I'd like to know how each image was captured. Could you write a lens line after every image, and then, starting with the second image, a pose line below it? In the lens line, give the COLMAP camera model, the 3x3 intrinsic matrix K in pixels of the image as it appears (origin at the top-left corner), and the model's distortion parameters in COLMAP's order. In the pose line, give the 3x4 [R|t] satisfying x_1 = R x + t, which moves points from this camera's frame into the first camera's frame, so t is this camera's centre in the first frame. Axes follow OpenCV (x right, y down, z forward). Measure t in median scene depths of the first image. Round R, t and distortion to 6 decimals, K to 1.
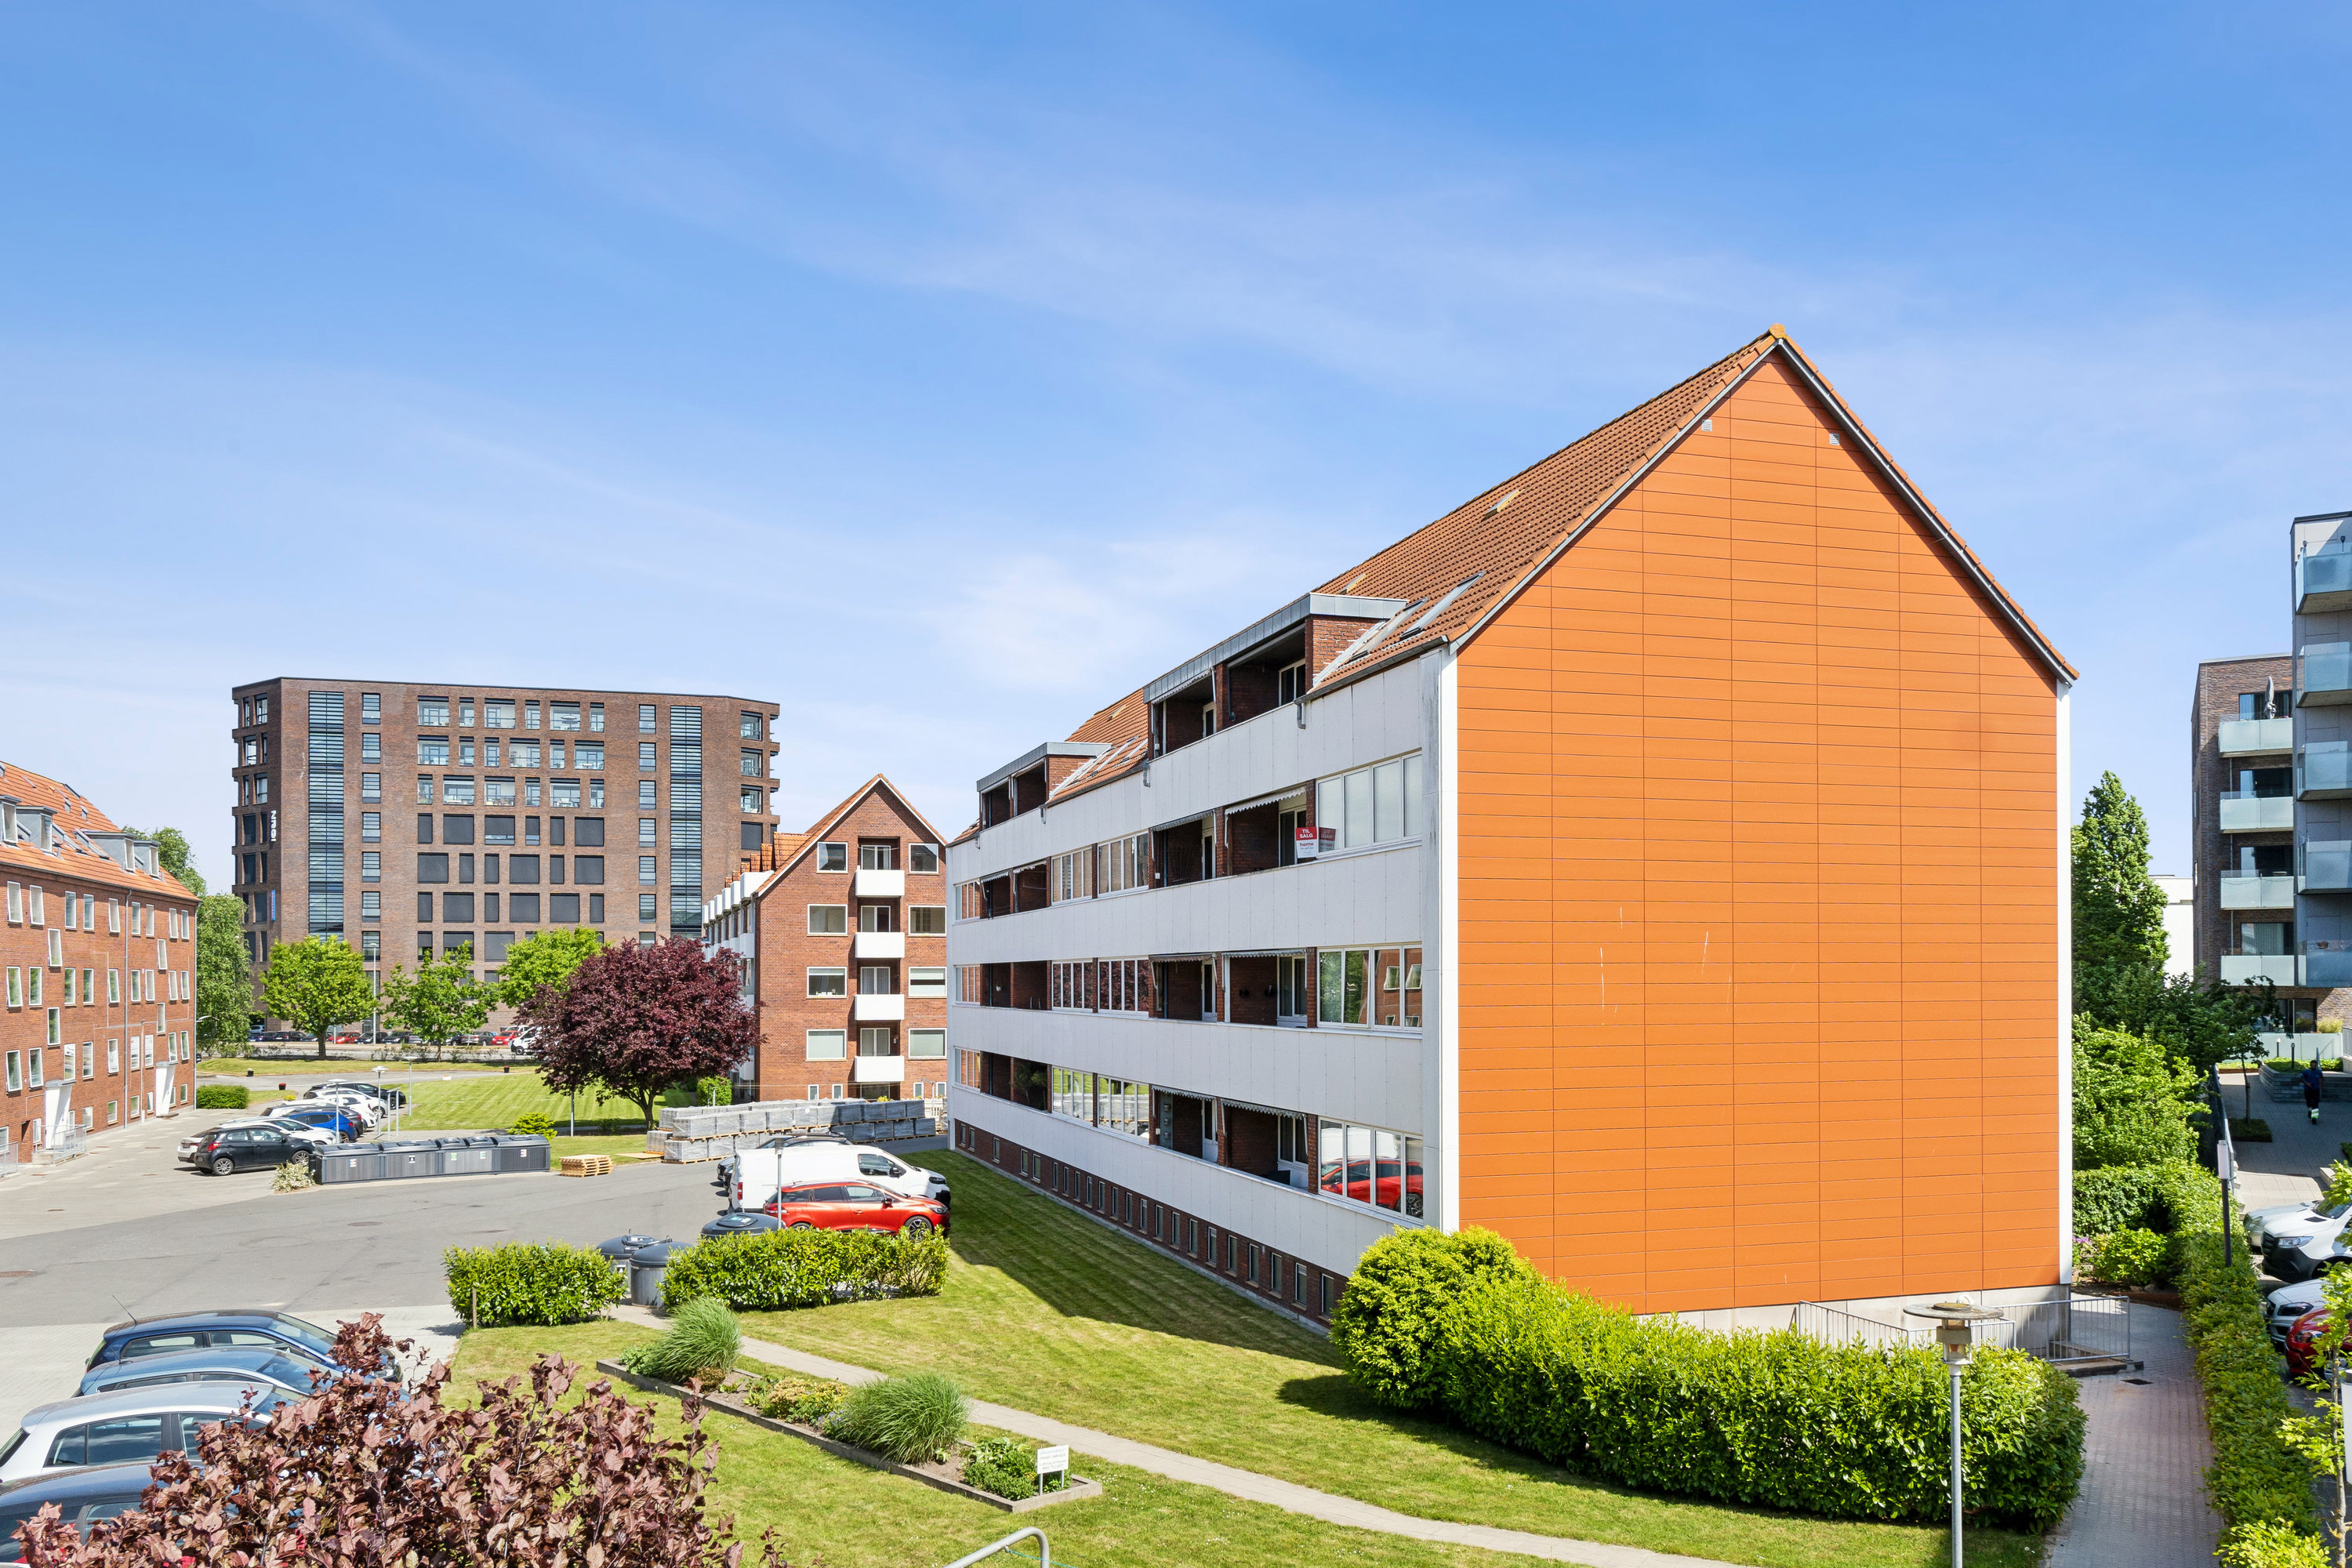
lens RADIAL K [[2228.0, 0, 1178.7], [0, 2228.0, 787.8], [0, 0, 1]] dist [-0.001904, -0.002692]
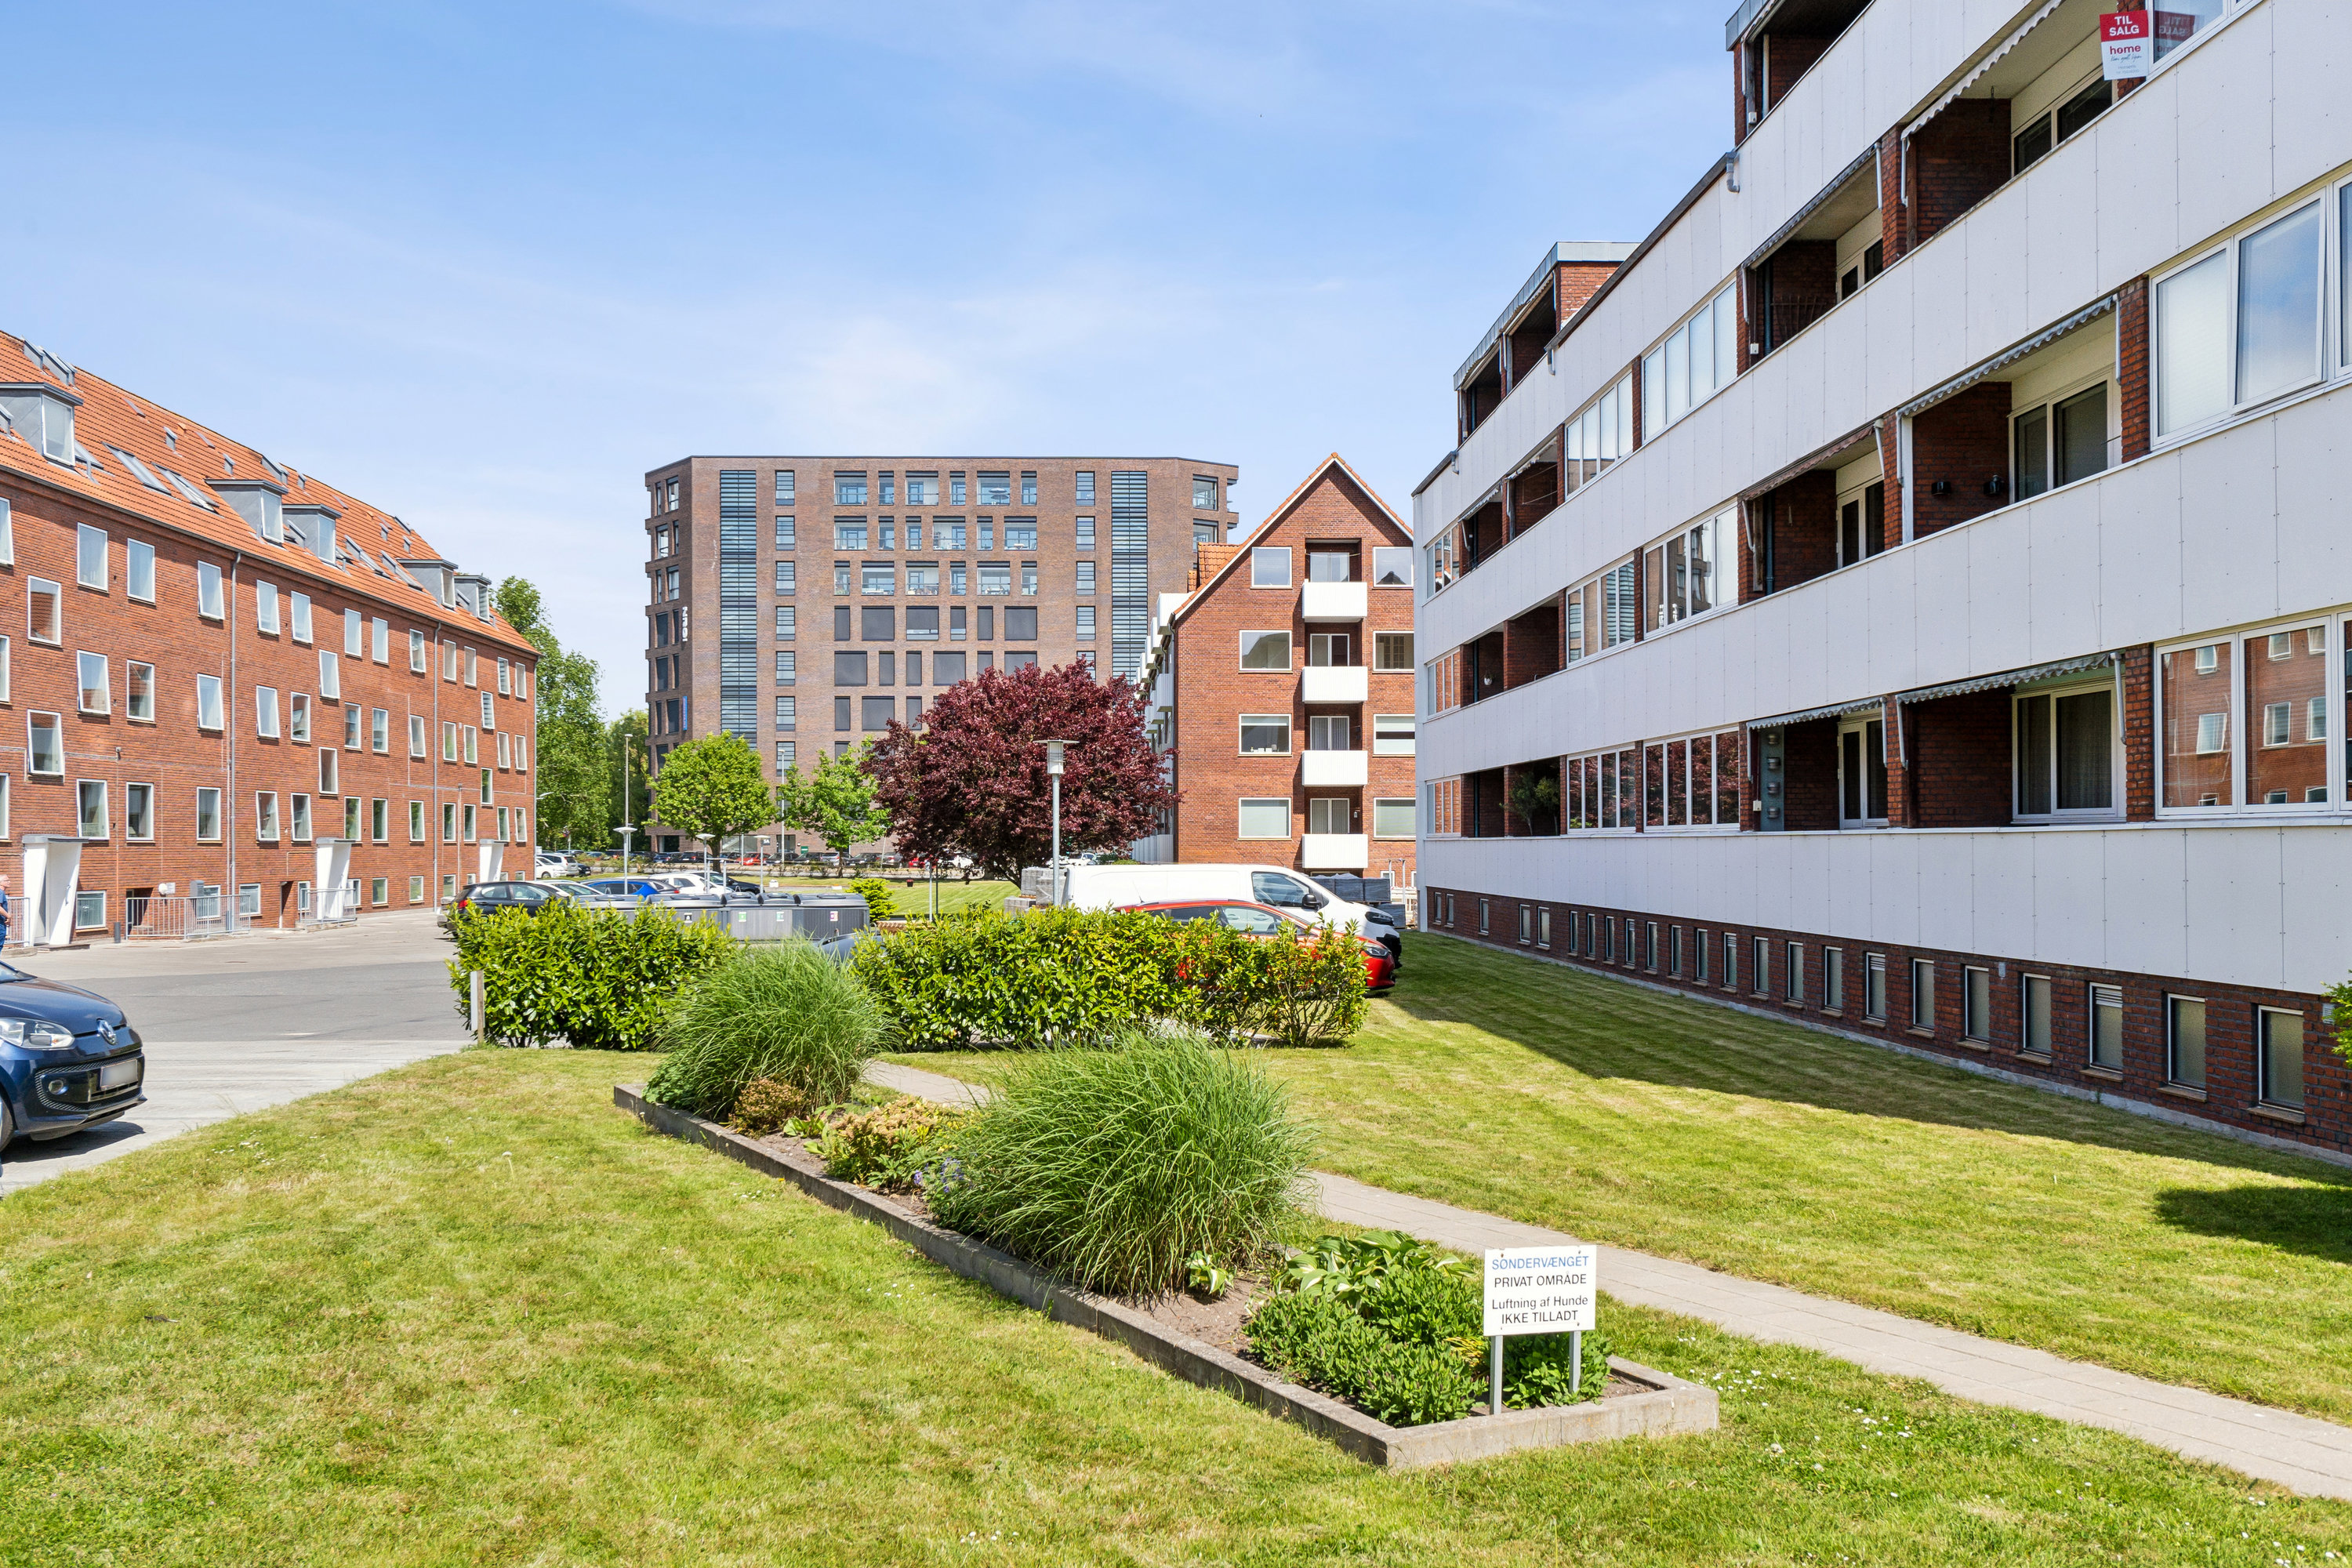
lens RADIAL K [[1956.8, 0, 1176.0], [0, 1956.8, 784.0], [0, 0, 1]] dist [-0.001096, 0.009388]
pose [[0.966357, -0.005571, -0.257143, -0.017585], [0.001307, 0.999859, -0.016747, 0.114735], [0.257200, 0.015848, 0.966228, 0.355378]]
